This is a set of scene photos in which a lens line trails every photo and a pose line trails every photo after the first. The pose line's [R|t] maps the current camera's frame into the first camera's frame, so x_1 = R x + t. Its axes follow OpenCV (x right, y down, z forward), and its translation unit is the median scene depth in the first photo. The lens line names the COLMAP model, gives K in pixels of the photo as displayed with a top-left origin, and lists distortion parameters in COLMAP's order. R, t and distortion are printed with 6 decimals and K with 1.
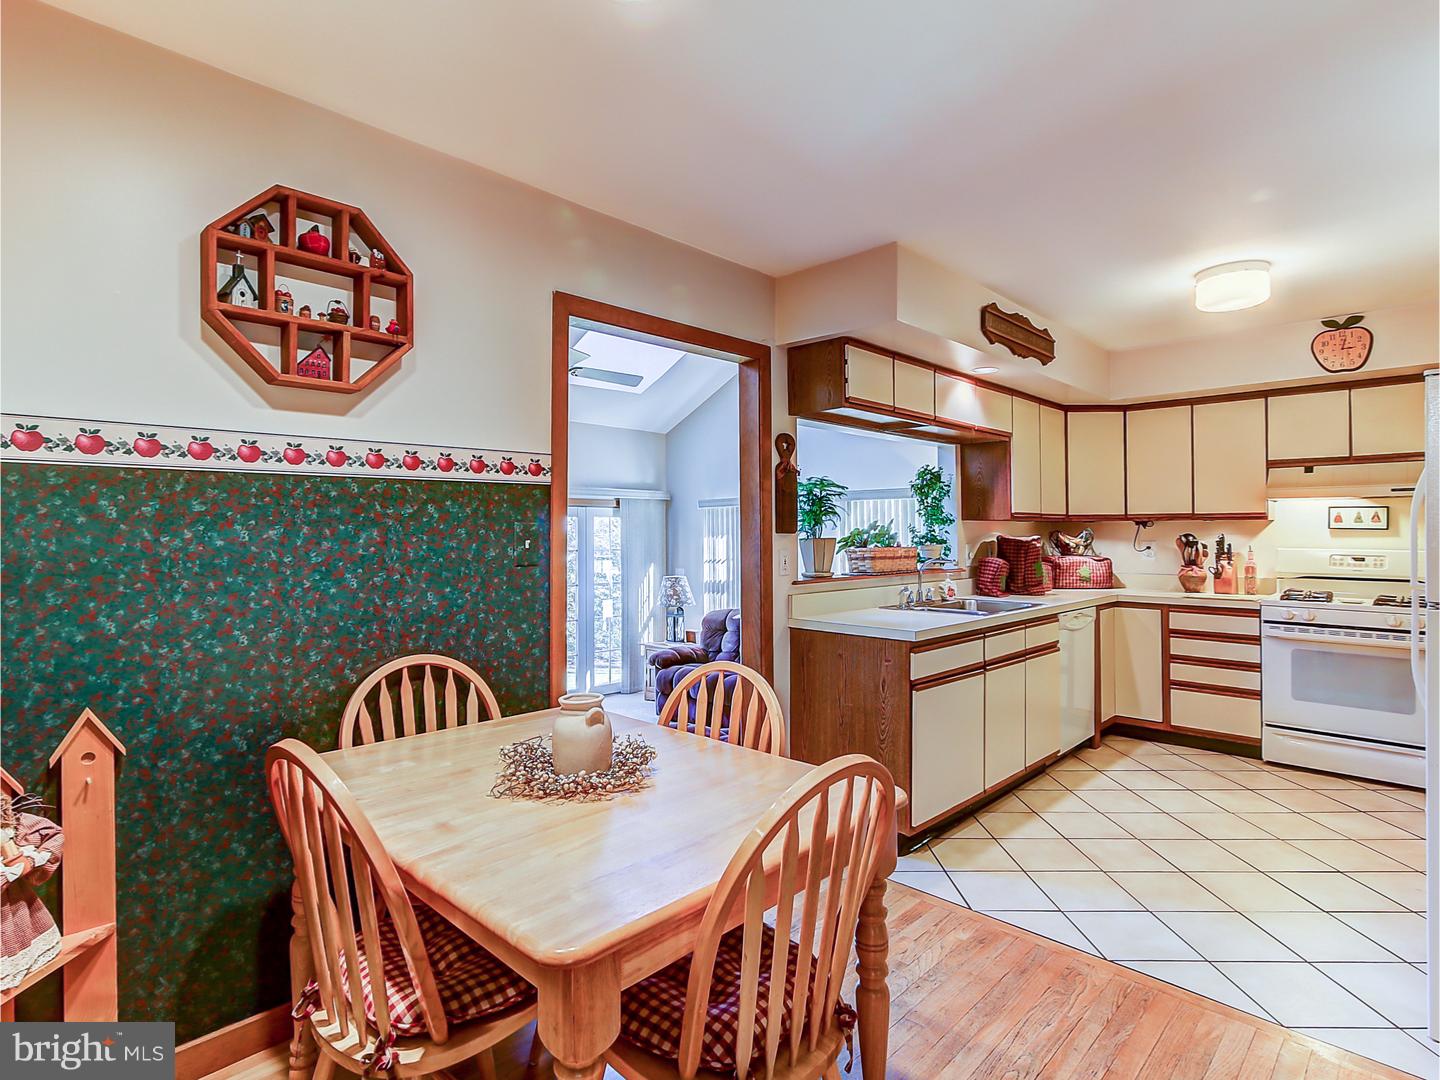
lens RADIAL K [[758.3, 0, 695.1], [0, 758.3, 523.6], [0, 0, 1]] dist [0.000482, 0.000451]
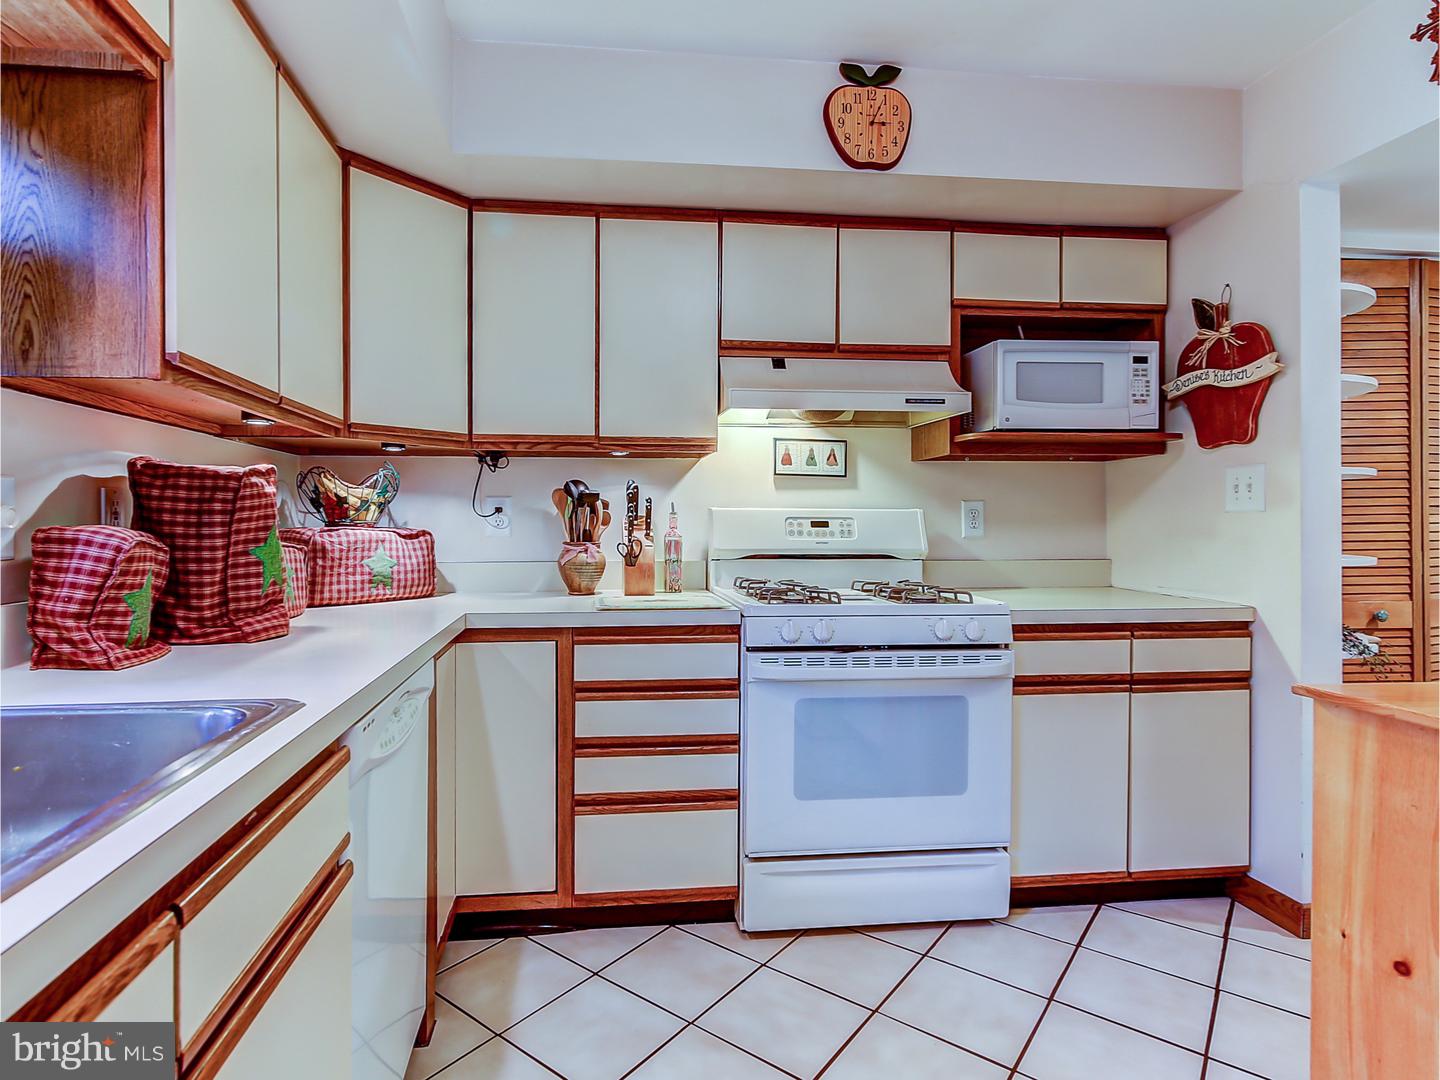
lens RADIAL K [[758.3, 0, 695.1], [0, 758.3, 523.6], [0, 0, 1]] dist [0.000482, 0.000451]
pose [[0.595670, 0.001486, 0.803228, 0.300535], [-0.010881, 0.999921, 0.006219, 0.040399], [-0.803155, -0.012444, 0.595640, 0.660900]]
